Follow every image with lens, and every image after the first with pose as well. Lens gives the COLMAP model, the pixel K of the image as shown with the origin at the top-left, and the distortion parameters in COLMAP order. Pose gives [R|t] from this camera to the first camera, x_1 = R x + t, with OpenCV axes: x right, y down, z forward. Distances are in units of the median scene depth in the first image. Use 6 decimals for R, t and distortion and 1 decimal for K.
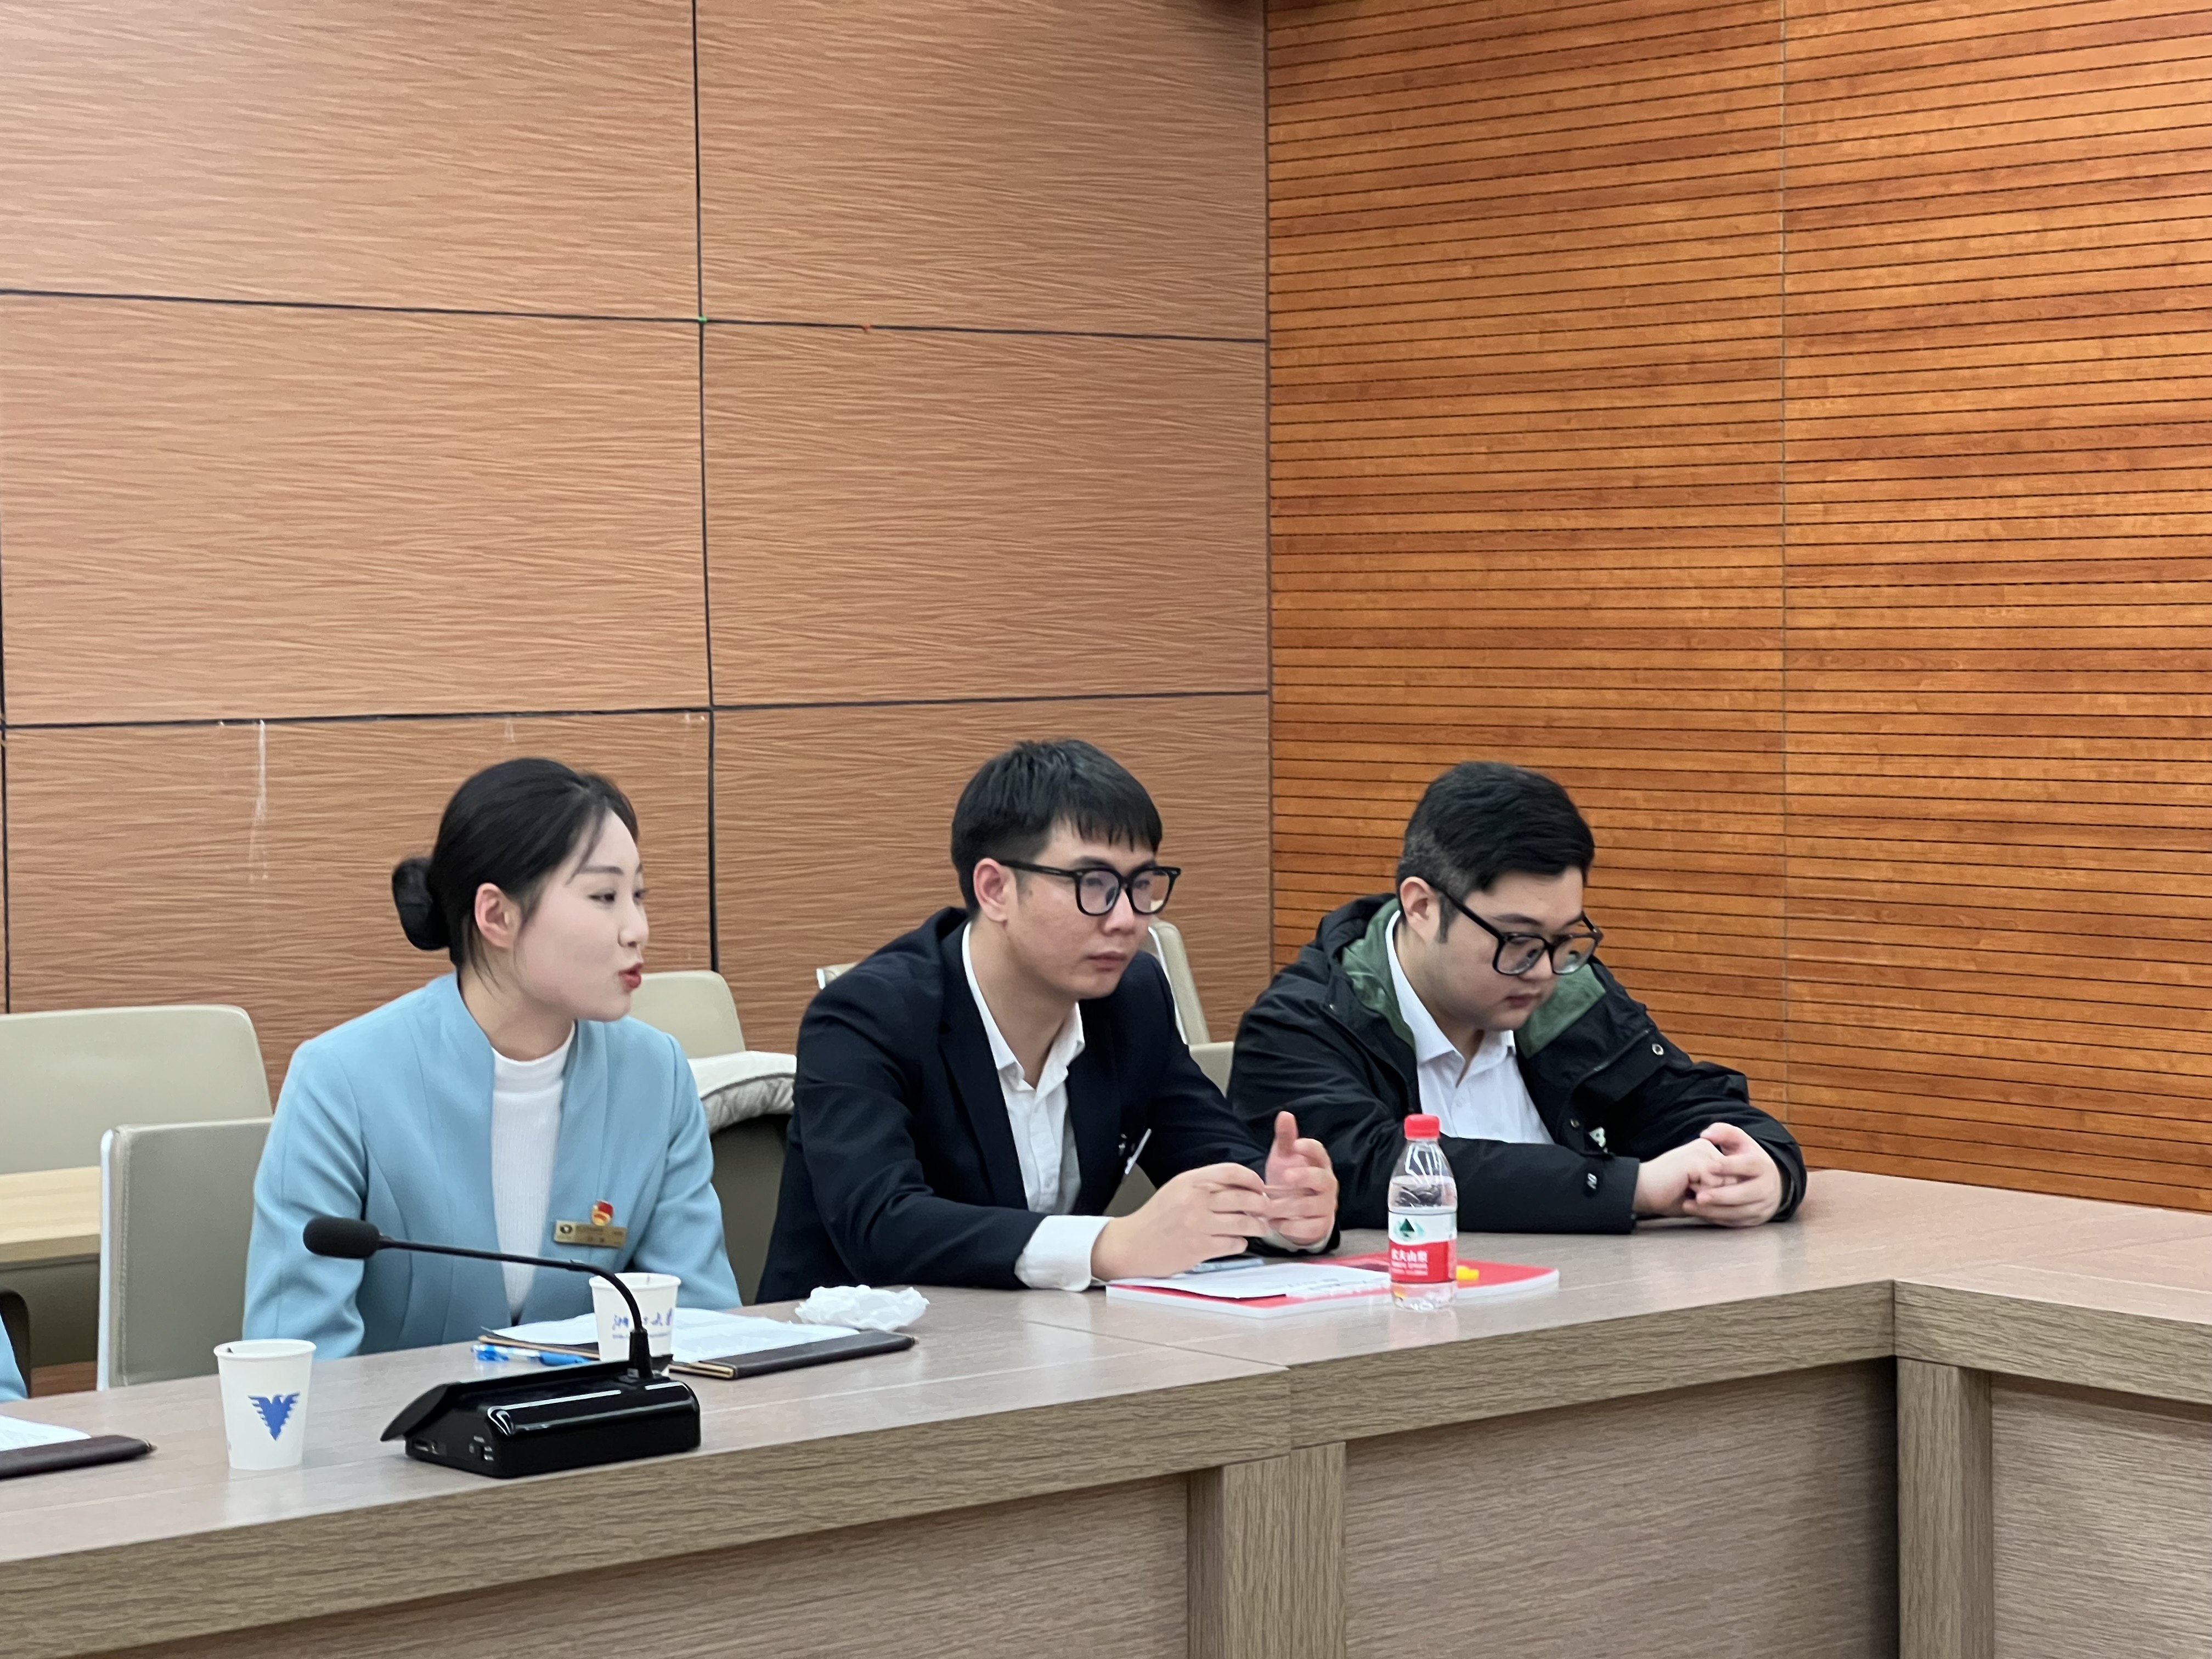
lens RADIAL K [[4862.1, 0, 1105.8], [0, 4862.1, 823.3], [0, 0, 1]] dist [-0.021313, 0.000000]
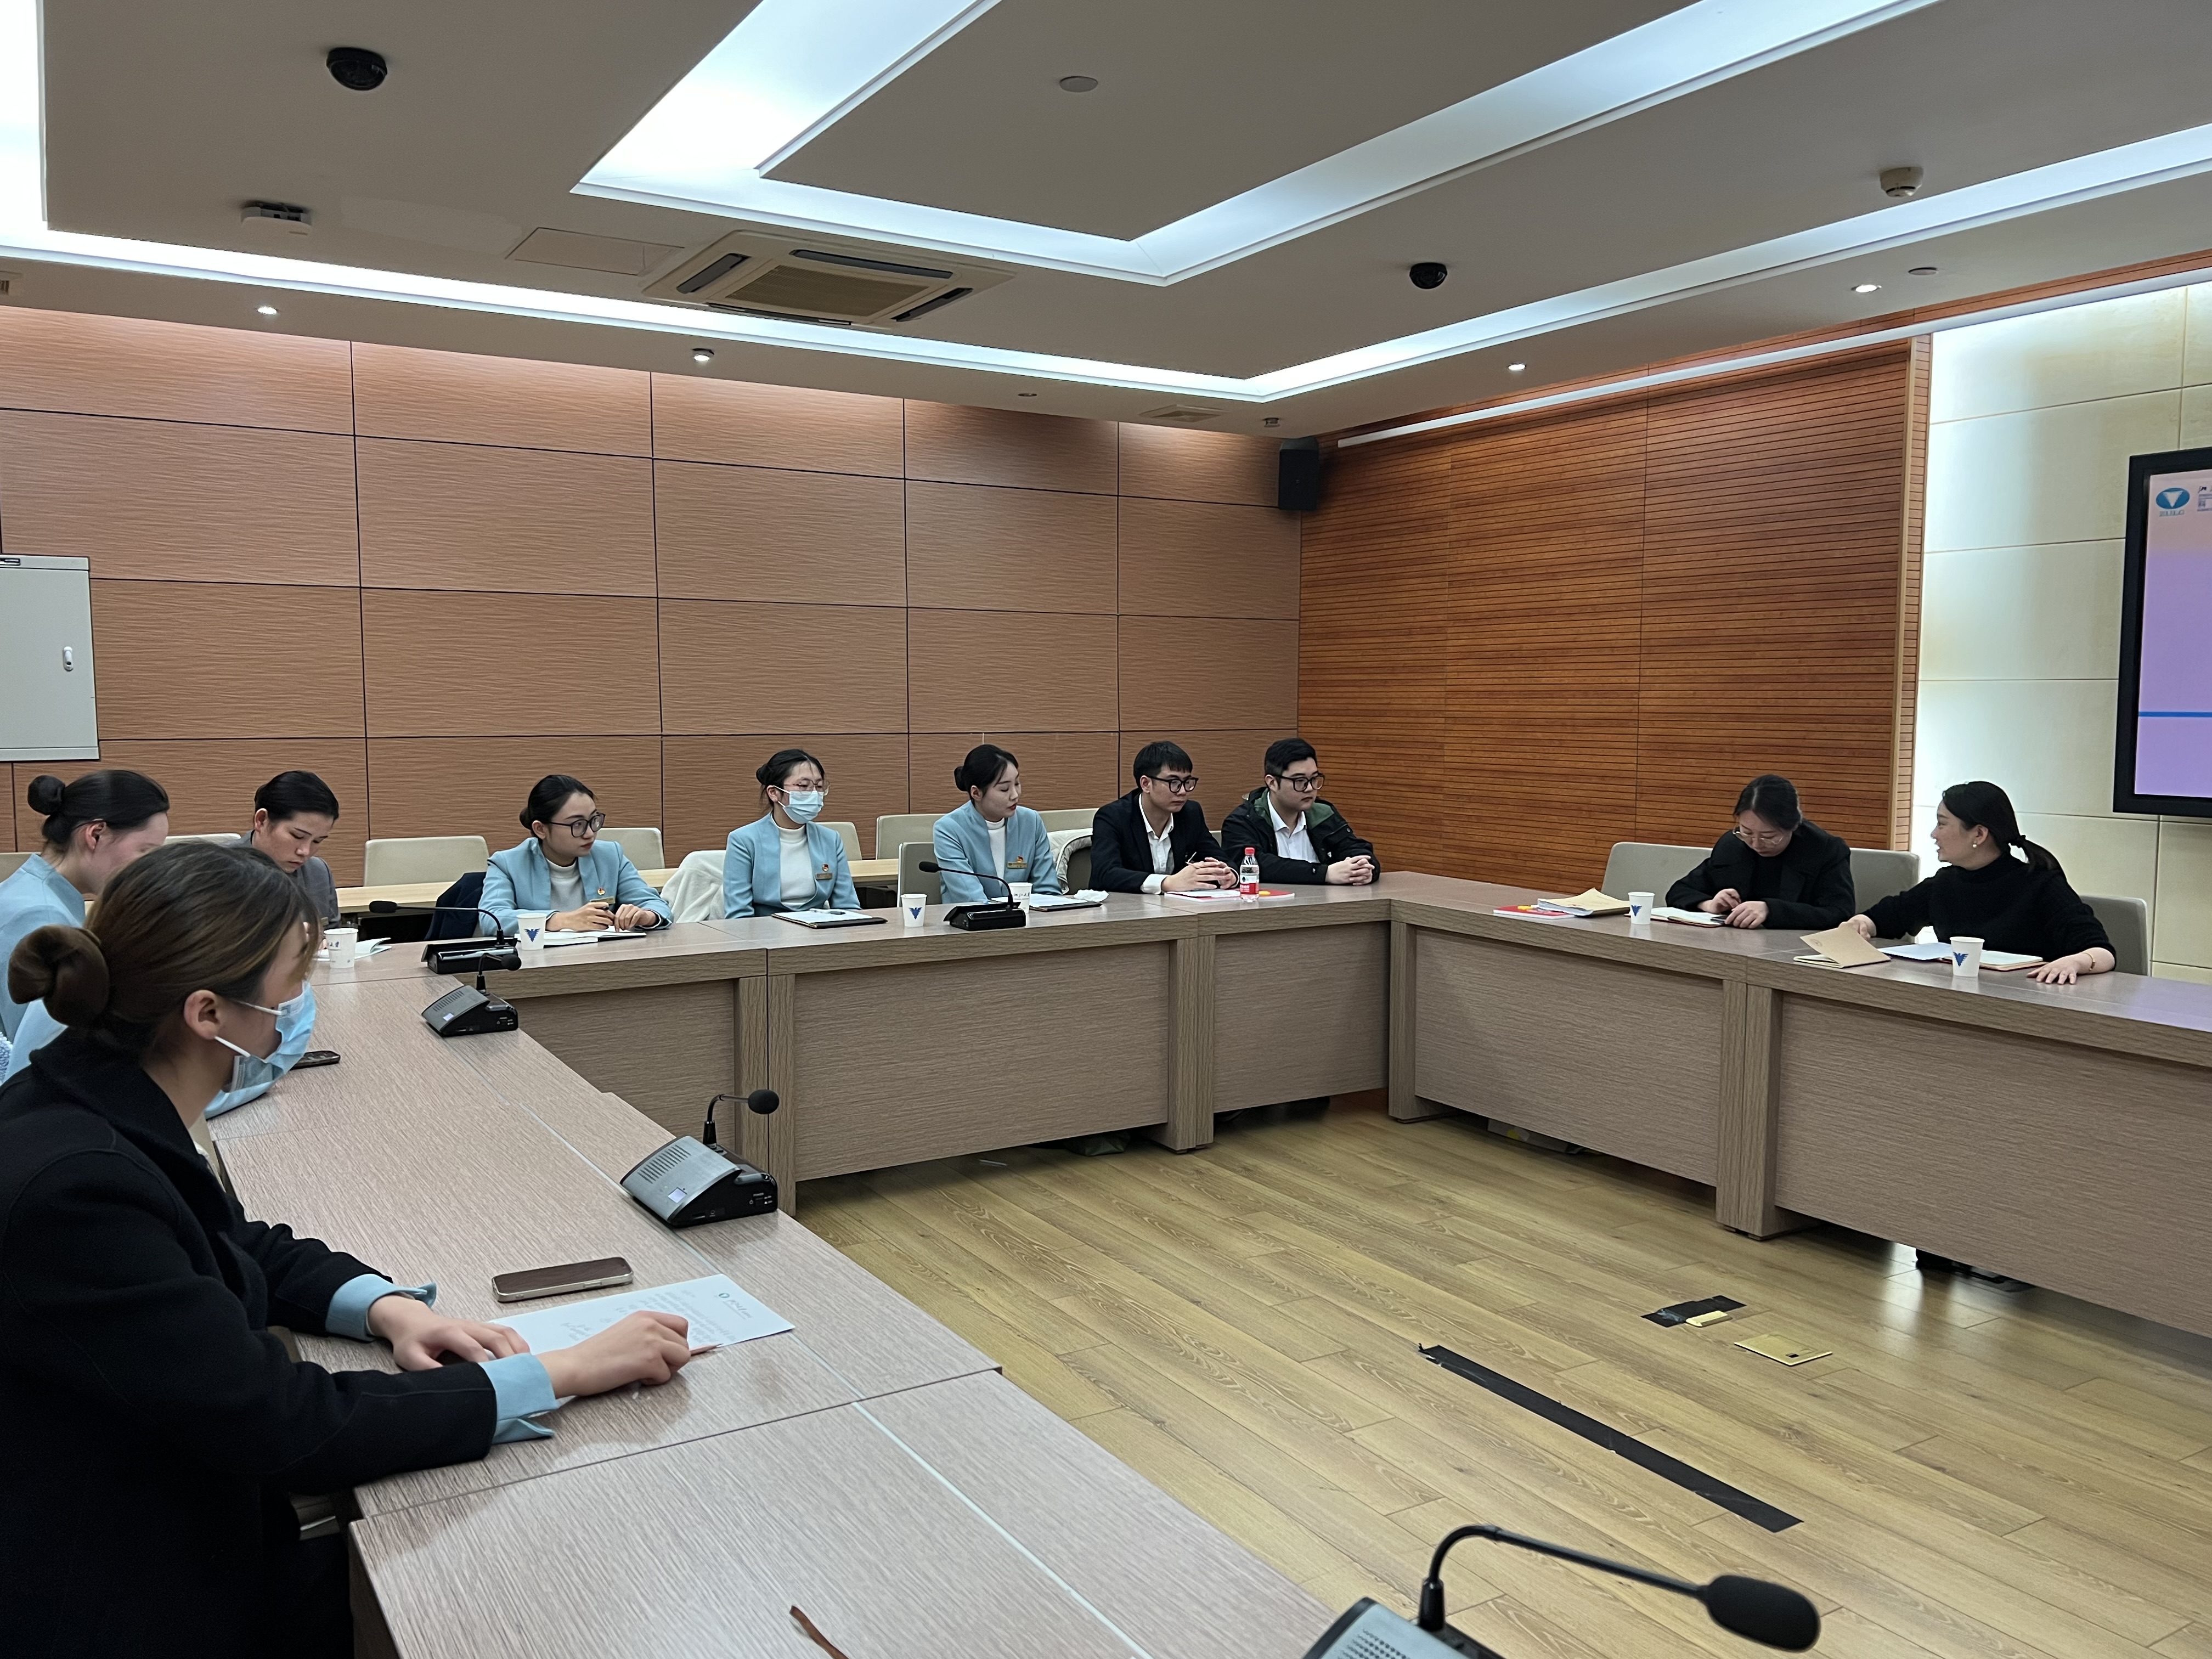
lens RADIAL K [[1675.2, 0, 1111.3], [0, 1675.2, 840.6], [0, 0, 1]] dist [-0.002936, -0.009438]
pose [[0.988275, 0.022172, -0.151068, 0.135182], [-0.015889, 0.998963, 0.042674, 0.003366], [0.151857, -0.039773, 0.987602, -0.212554]]
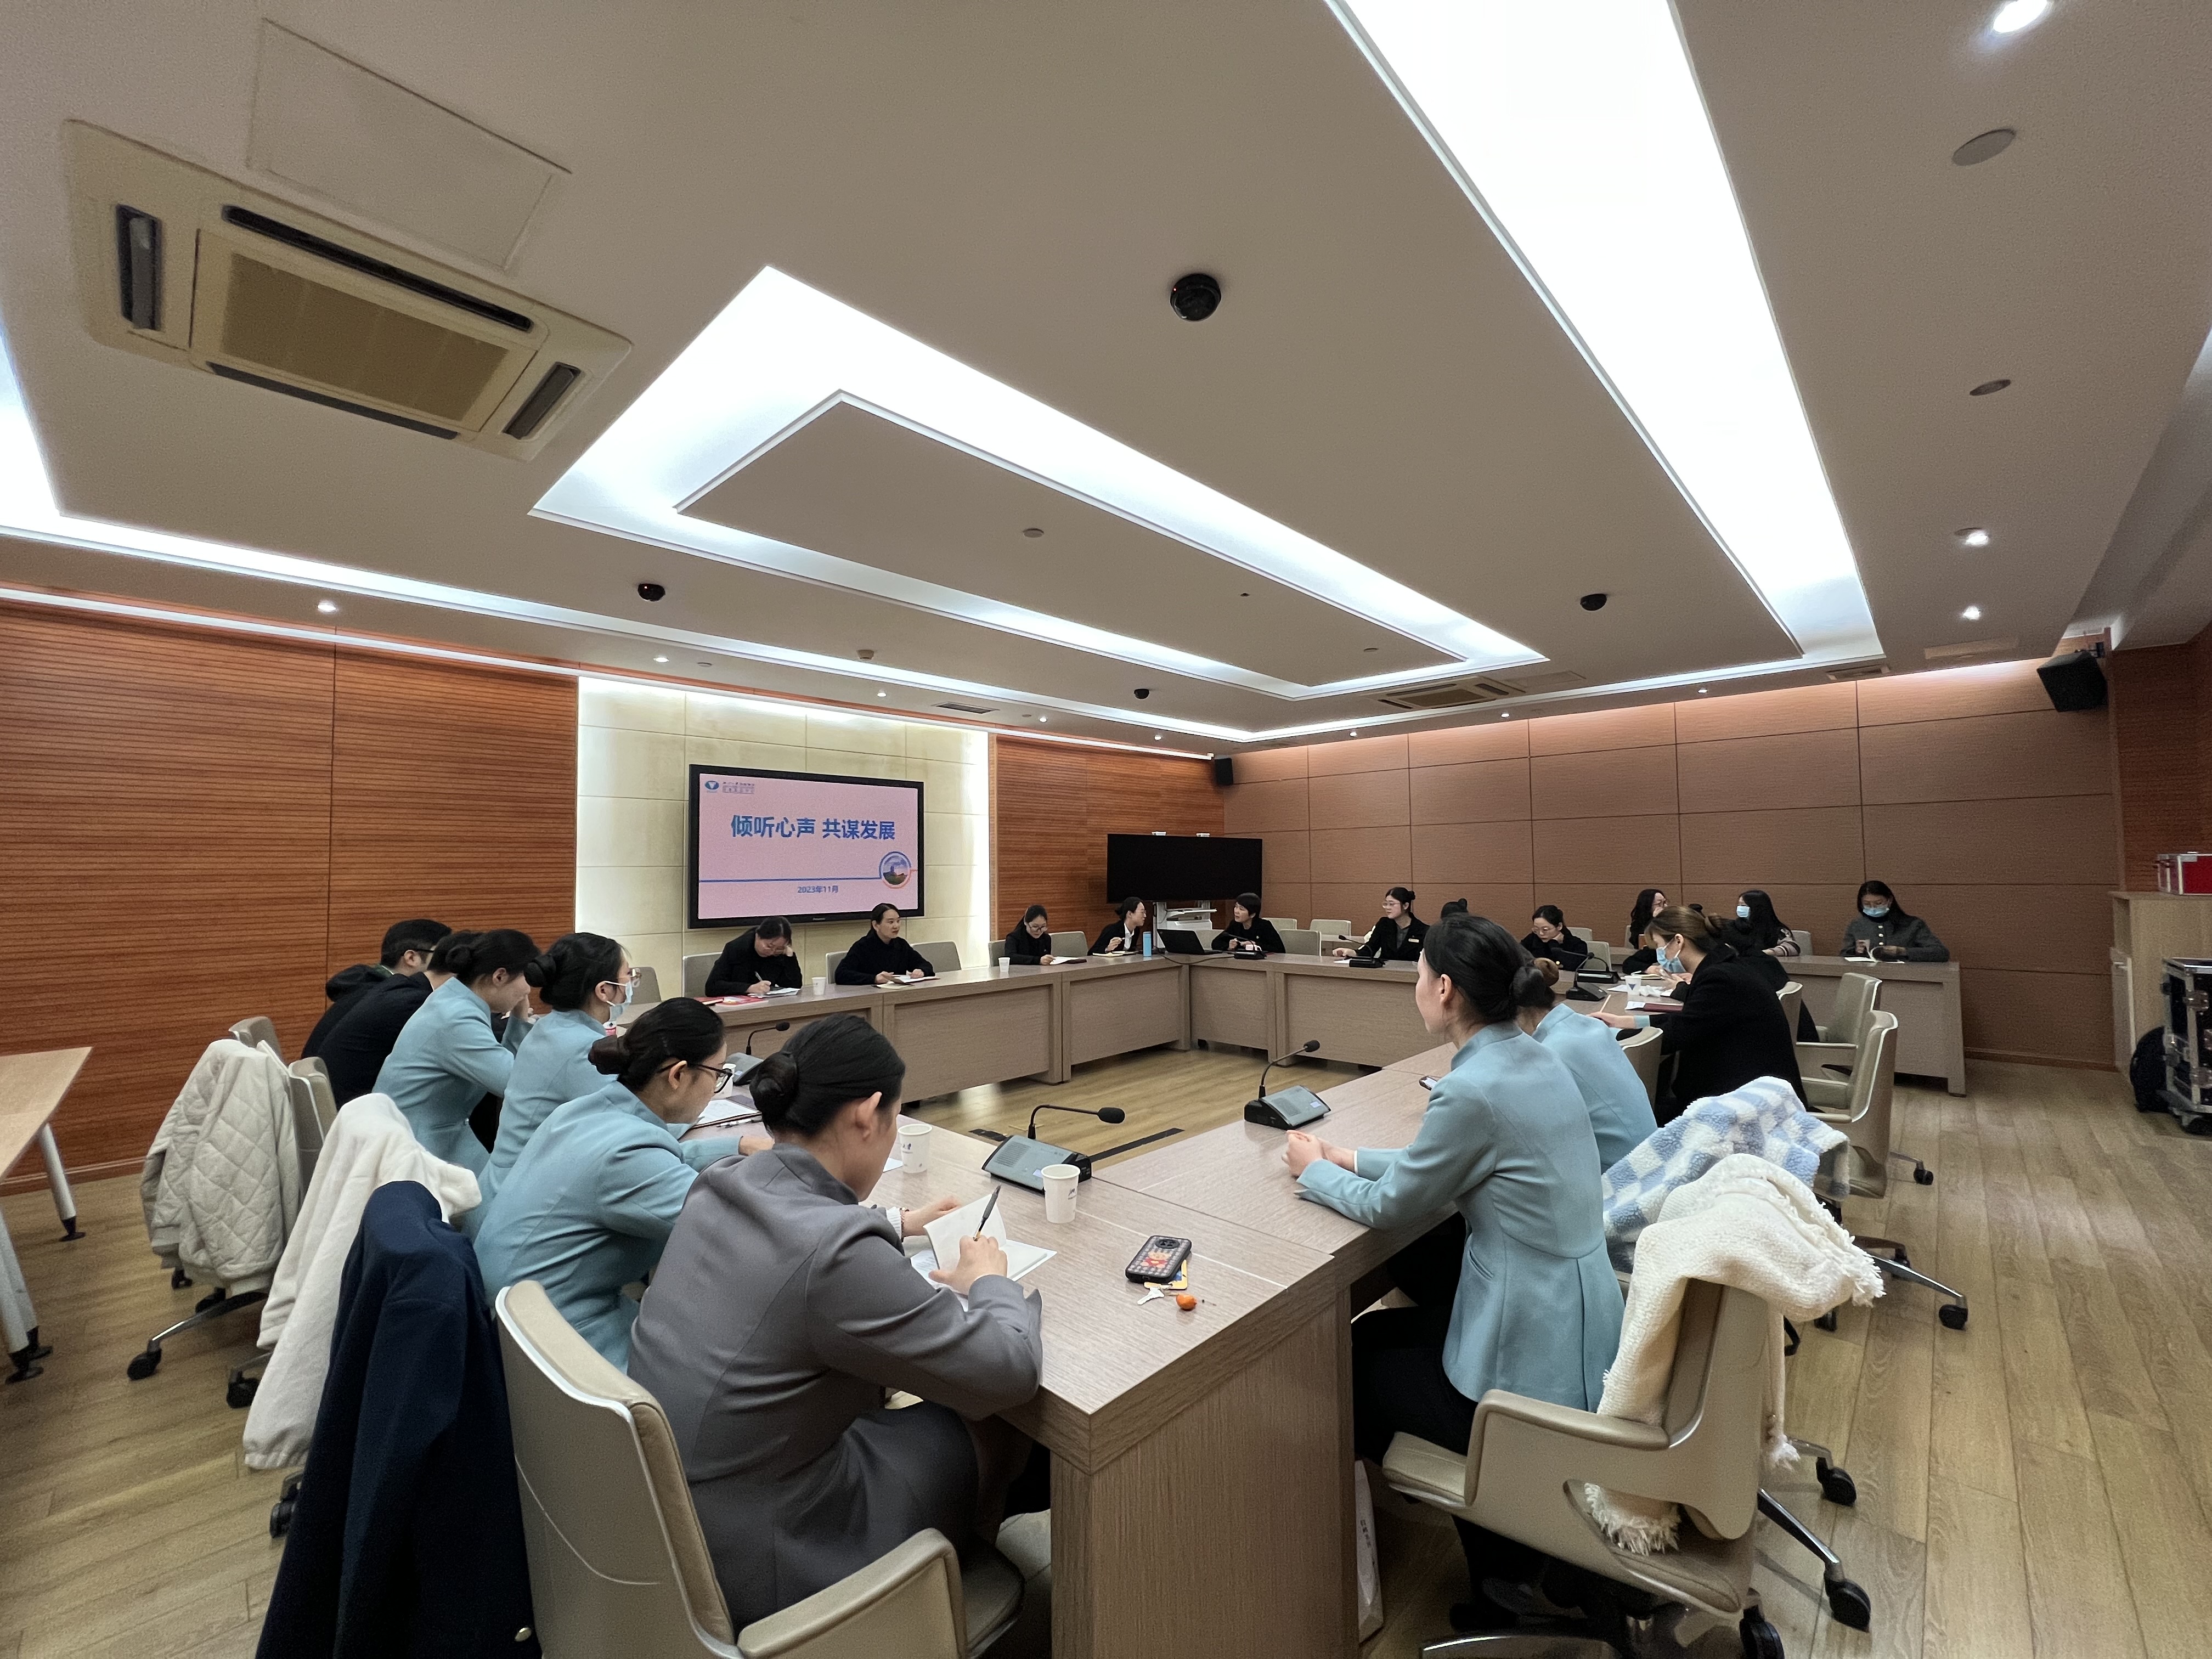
lens RADIAL K [[893.3, 0, 1104.5], [0, 893.3, 828.8], [0, 0, 1]] dist [-0.000971, -0.000090]
pose [[-0.105852, 0.048638, 0.993192, -0.715077], [0.051968, 0.997709, -0.043320, -0.035132], [-0.993023, 0.047028, -0.108137, 0.559526]]
